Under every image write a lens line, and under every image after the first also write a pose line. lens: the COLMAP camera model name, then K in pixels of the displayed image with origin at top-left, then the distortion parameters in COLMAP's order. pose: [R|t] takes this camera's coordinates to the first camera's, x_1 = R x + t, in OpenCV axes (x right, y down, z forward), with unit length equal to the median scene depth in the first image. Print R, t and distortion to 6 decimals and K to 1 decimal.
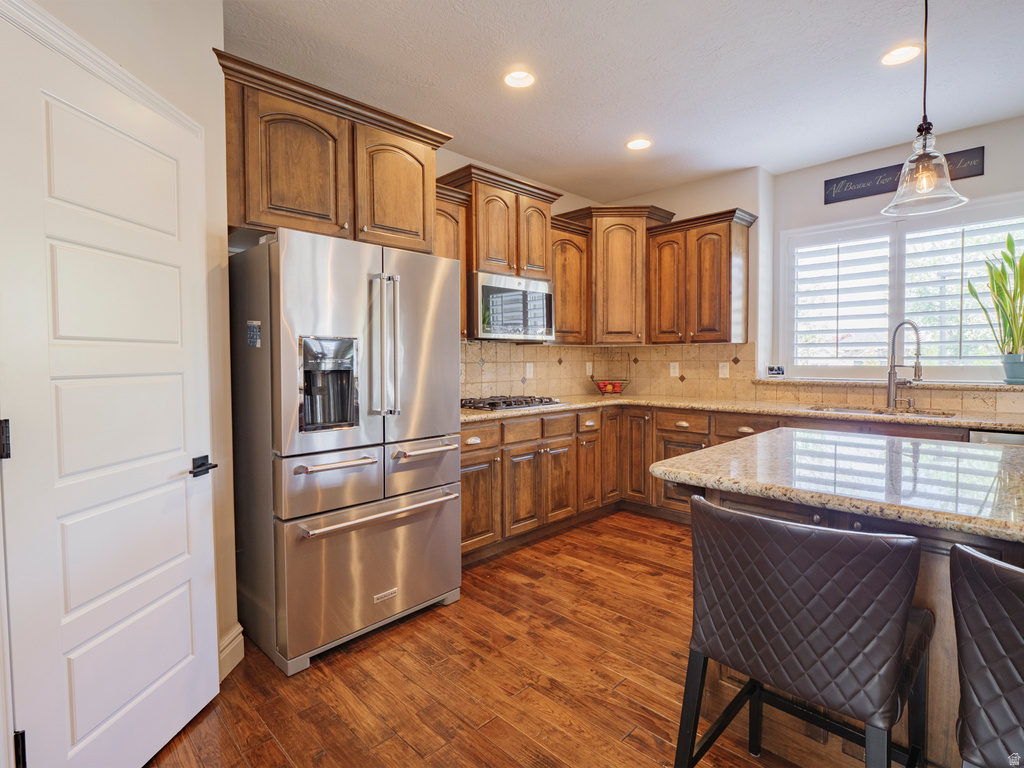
lens RADIAL K [[518.6, 0, 507.9], [0, 518.6, 379.0], [0, 0, 1]] dist [-0.014742, -0.000796]
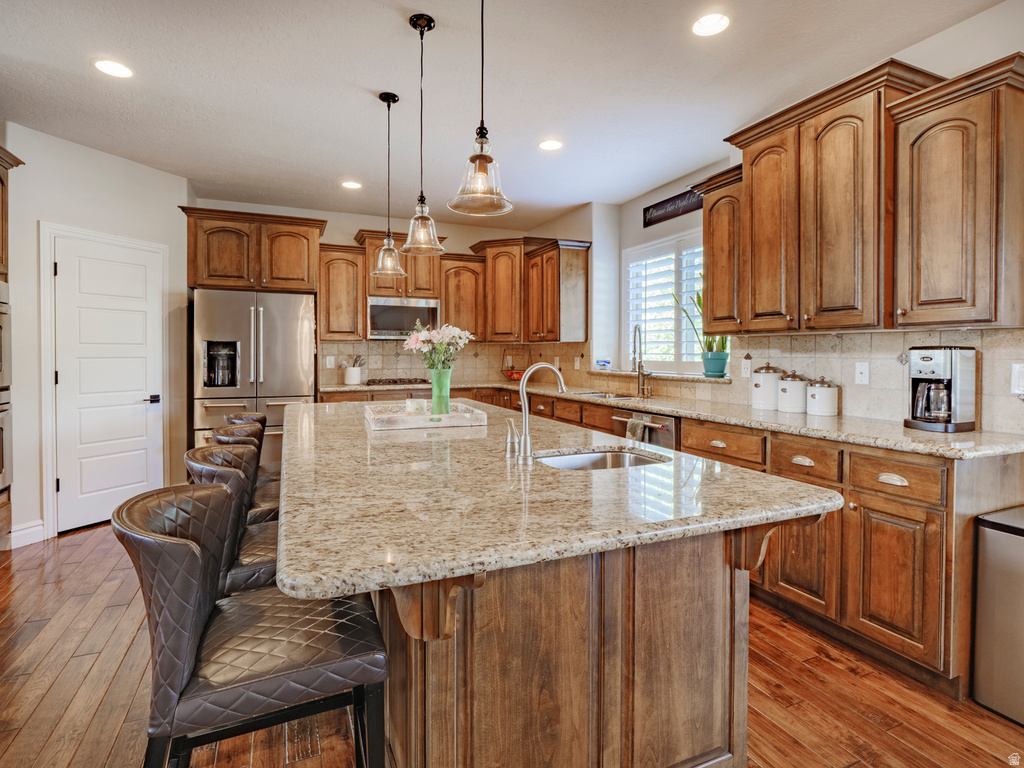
lens RADIAL K [[518.6, 0, 499.4], [0, 518.6, 359.9], [0, 0, 1]] dist [-0.014742, -0.000796]
pose [[0.931562, 0.013065, -0.363348, 0.846516], [-0.022490, 0.999511, -0.021721, 0.007596], [0.362886, 0.028406, 0.931400, -0.286489]]
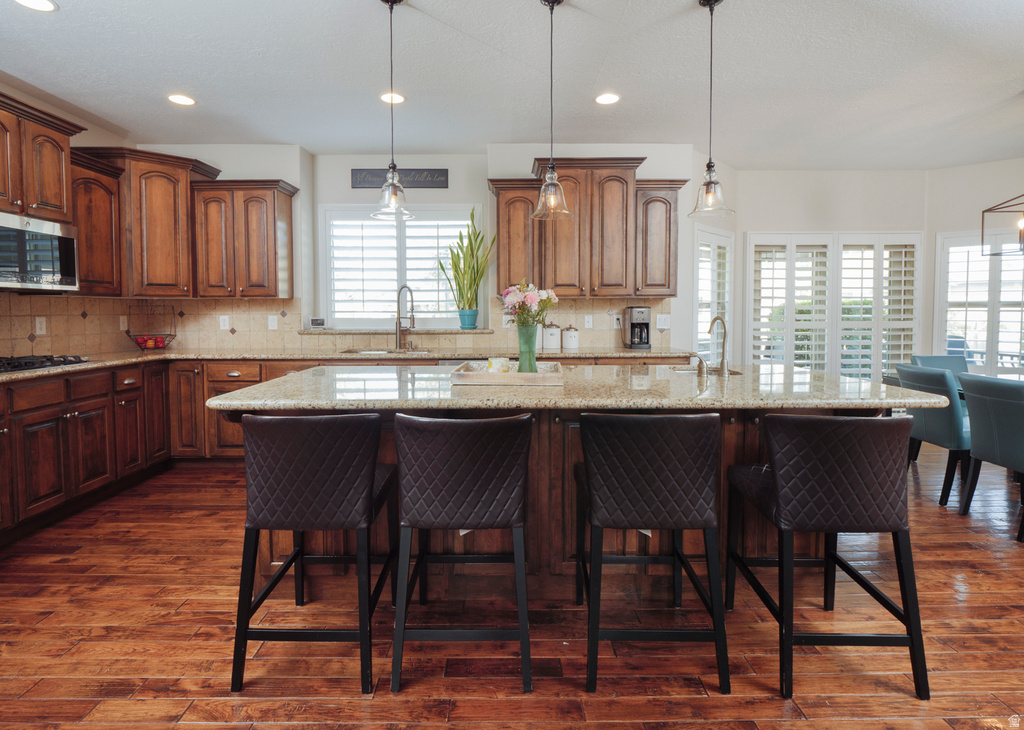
lens RADIAL K [[529.0, 0, 503.1], [0, 529.0, 331.3], [0, 0, 1]] dist [-0.006357, -0.002005]
pose [[0.698355, -0.023019, 0.715381, -0.055436], [0.026058, 0.999638, 0.006727, 0.007796], [-0.715277, 0.013943, 0.698702, -0.166072]]
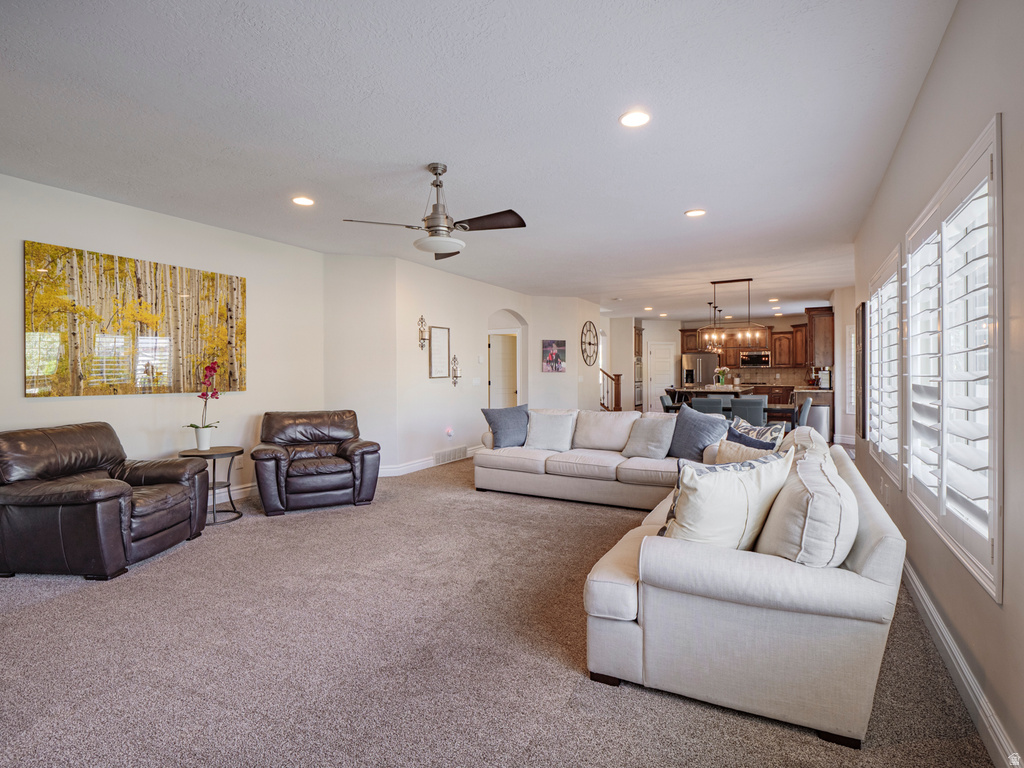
lens RADIAL K [[518.6, 0, 513.7], [0, 518.6, 378.7], [0, 0, 1]] dist [-0.014742, -0.000796]
pose [[0.259585, 0.014004, -0.965619, 3.432808], [-0.032950, 0.999441, 0.005636, 0.047734], [0.965158, 0.030354, 0.259902, -1.819661]]
